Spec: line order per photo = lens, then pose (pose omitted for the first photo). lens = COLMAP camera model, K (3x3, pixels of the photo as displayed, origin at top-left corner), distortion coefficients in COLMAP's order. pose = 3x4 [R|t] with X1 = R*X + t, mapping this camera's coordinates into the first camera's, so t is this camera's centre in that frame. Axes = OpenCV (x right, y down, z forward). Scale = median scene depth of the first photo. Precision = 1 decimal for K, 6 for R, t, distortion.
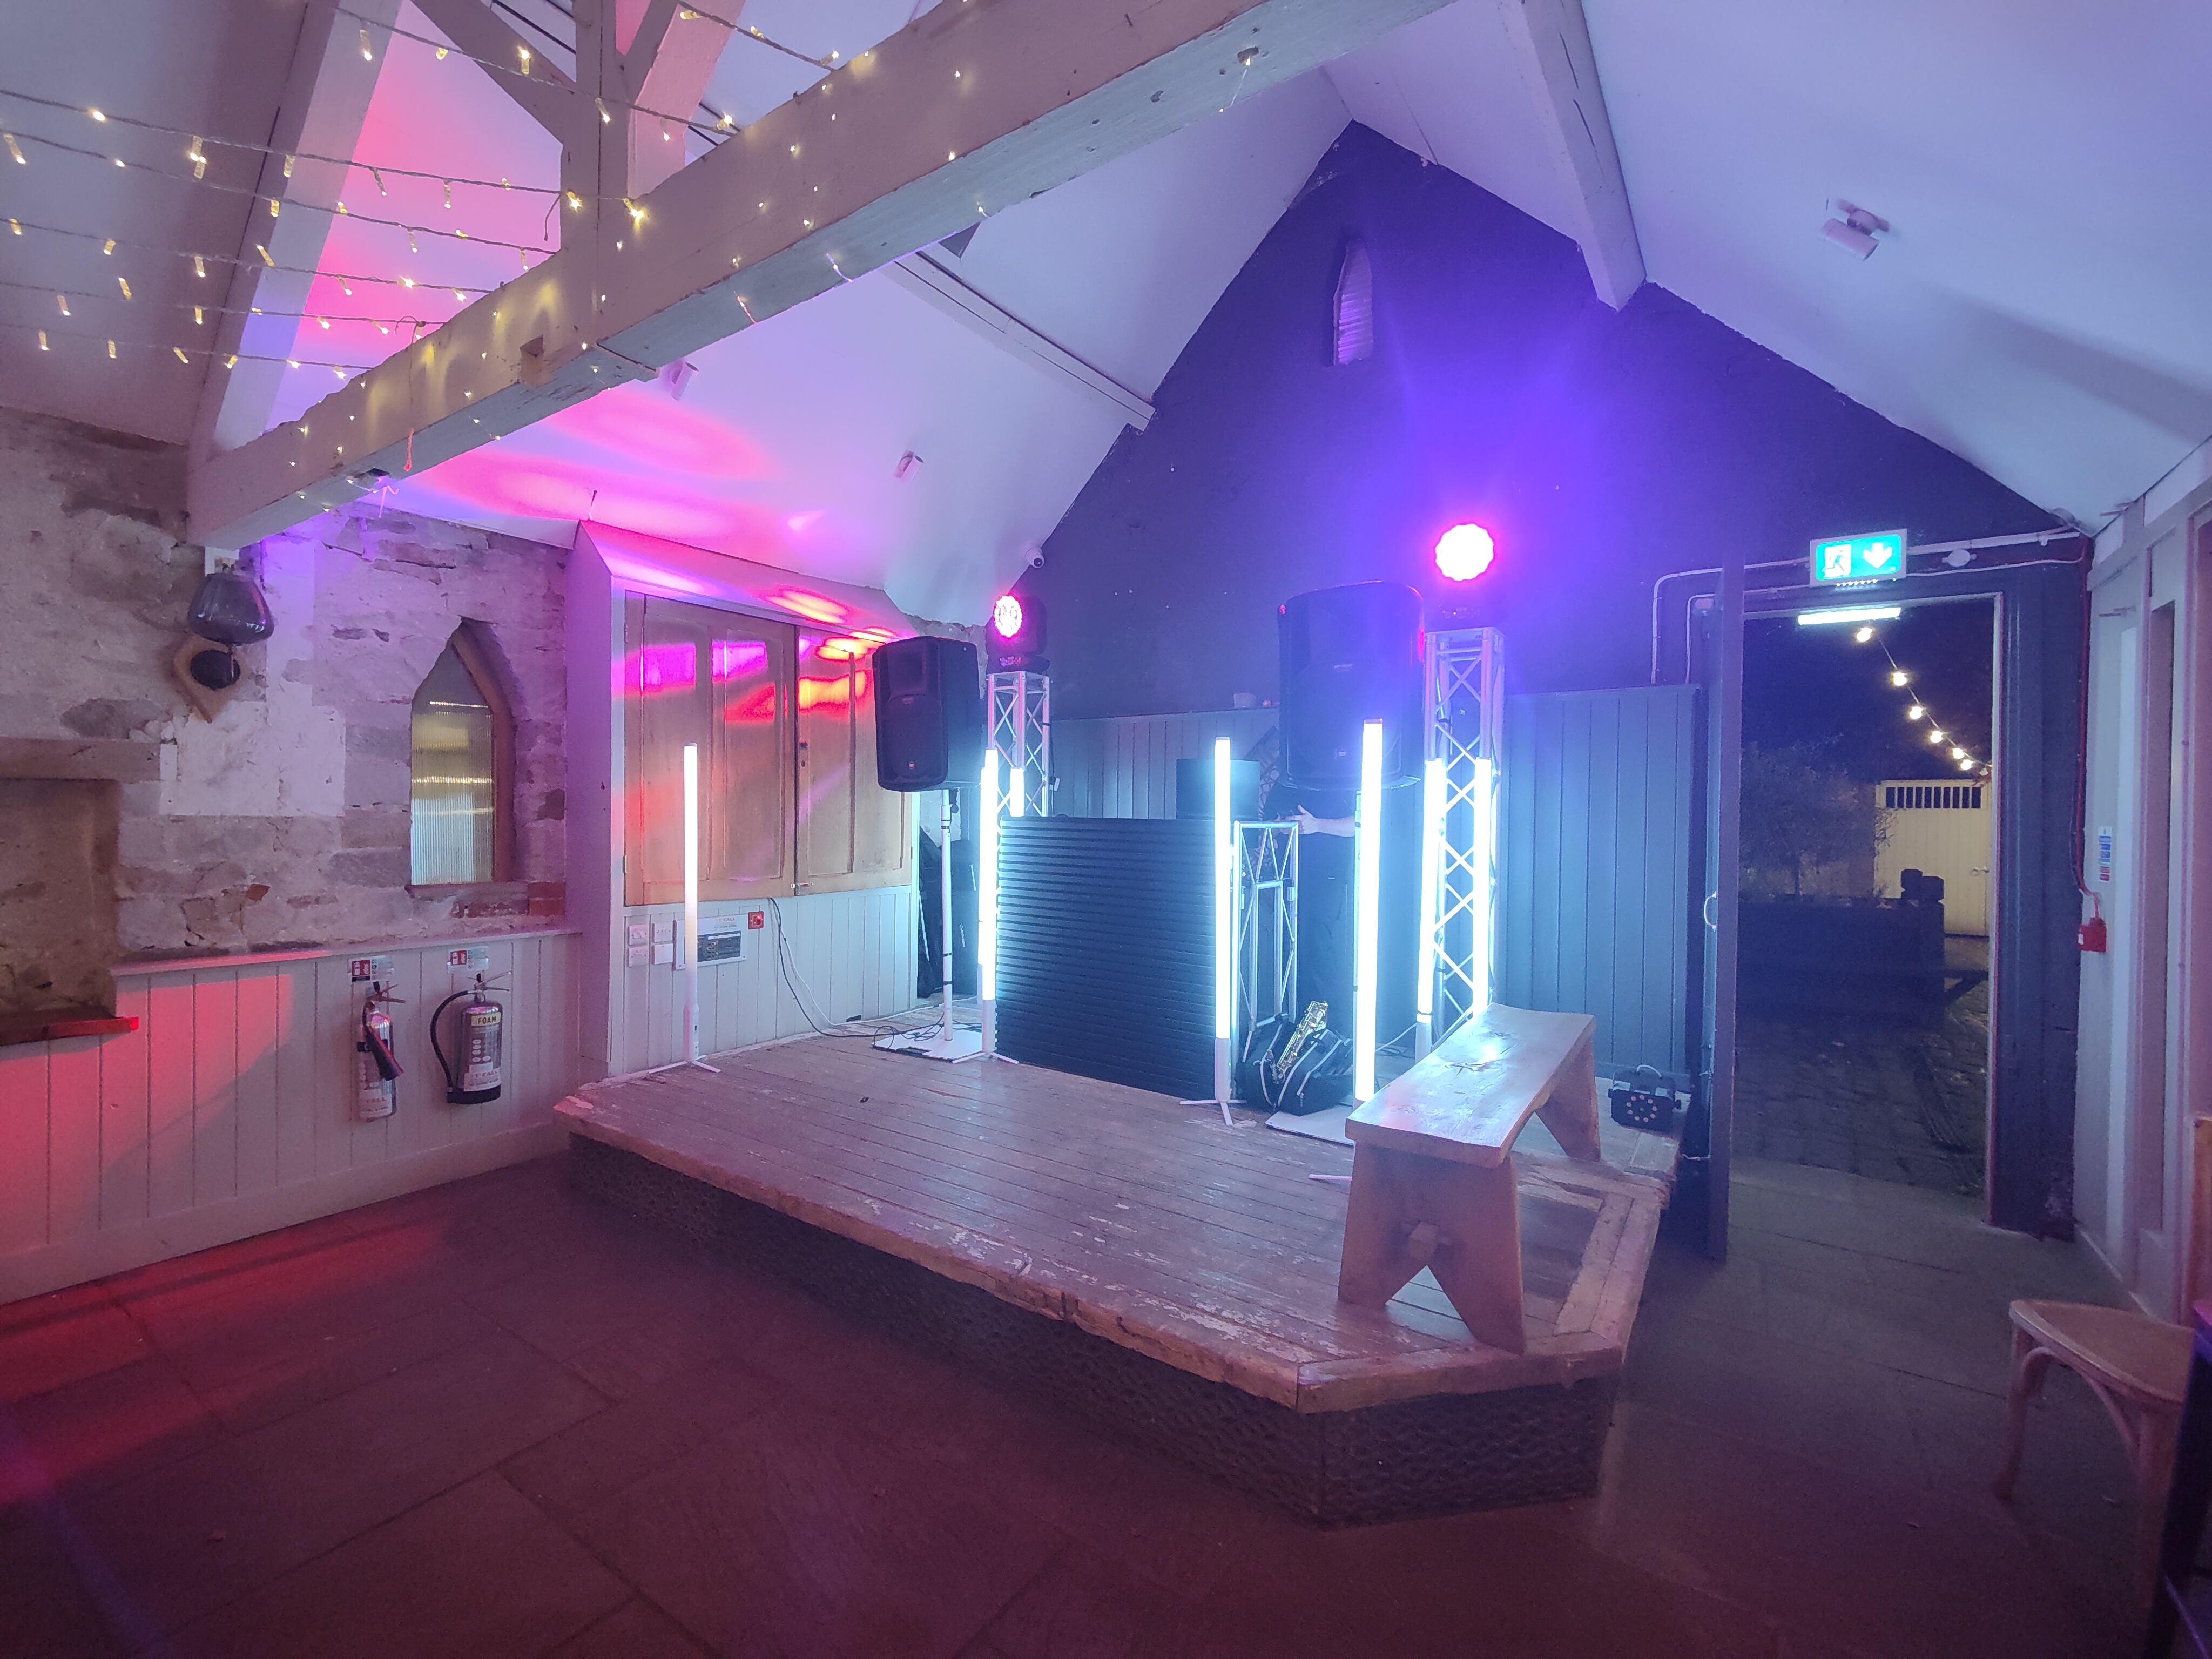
lens RADIAL K [[960.6, 0, 1099.6], [0, 960.6, 821.6], [0, 0, 1]] dist [0.000035, -0.002760]
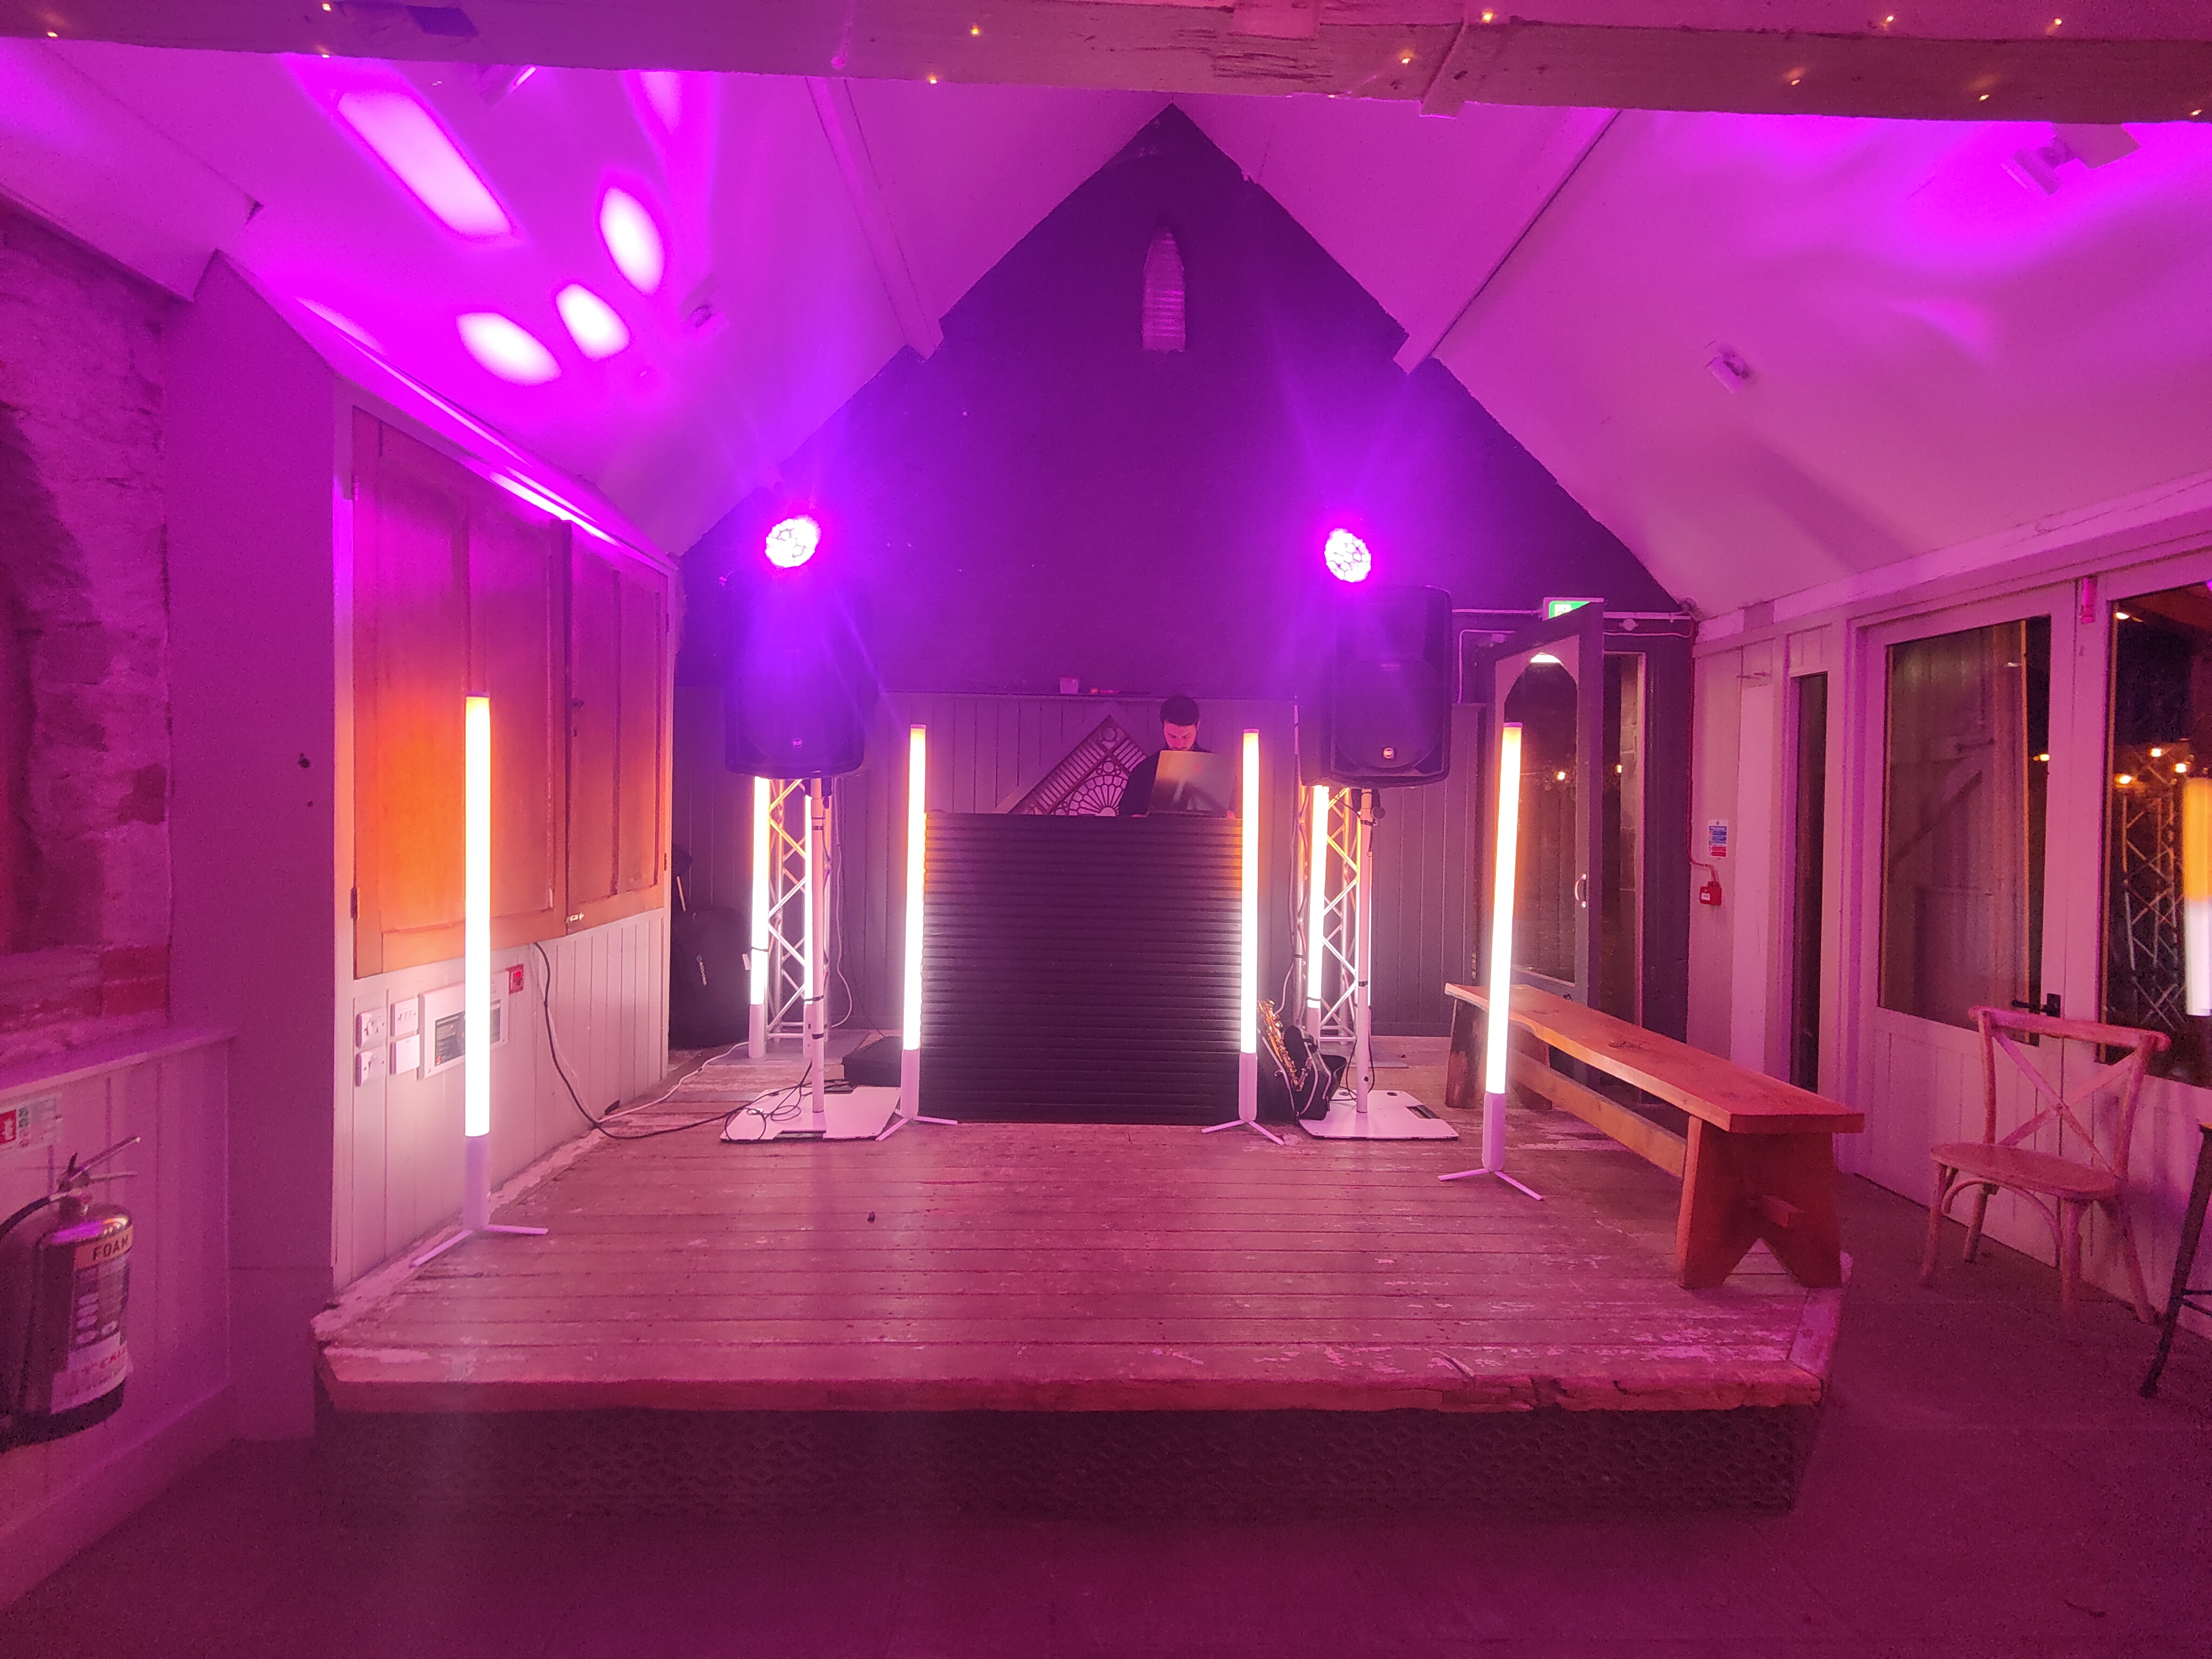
lens RADIAL K [[960.6, 0, 1101.5], [0, 960.6, 817.2], [0, 0, 1]] dist [0.000035, -0.002760]
pose [[0.804797, -0.006344, 0.593516, -0.548058], [-0.001543, 0.999917, 0.012781, -0.014895], [-0.593548, -0.011202, 0.804721, 0.344811]]
